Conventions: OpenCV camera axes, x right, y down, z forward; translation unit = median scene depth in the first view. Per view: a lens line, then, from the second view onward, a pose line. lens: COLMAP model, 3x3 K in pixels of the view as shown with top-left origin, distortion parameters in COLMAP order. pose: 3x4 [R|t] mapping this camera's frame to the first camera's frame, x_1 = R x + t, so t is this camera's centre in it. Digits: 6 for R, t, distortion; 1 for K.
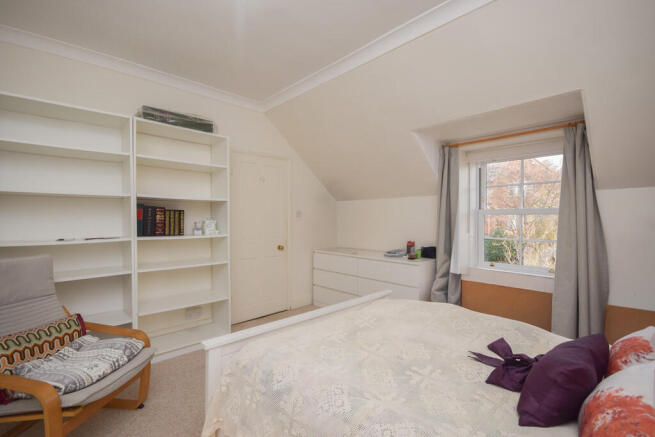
lens RADIAL K [[287.9, 0, 324.4], [0, 287.9, 219.6], [0, 0, 1]] dist [-0.004806, -0.000244]
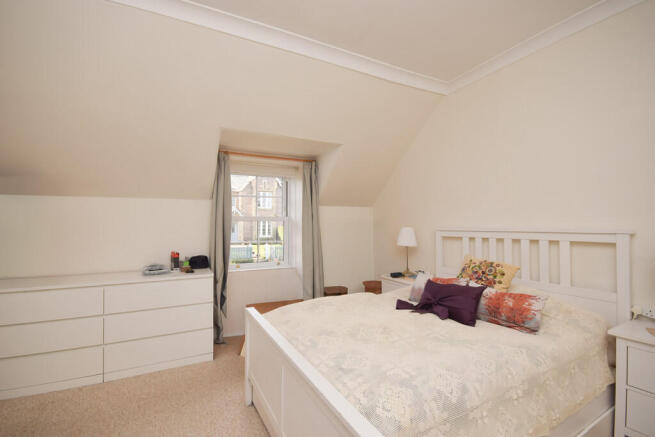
lens RADIAL K [[287.9, 0, 324.6], [0, 287.9, 217.4], [0, 0, 1]] dist [-0.004806, -0.000244]
pose [[0.298056, 0.019606, 0.954347, -0.415876], [0.009938, 0.999671, -0.023641, -0.001613], [-0.954497, 0.016531, 0.297763, 0.379021]]
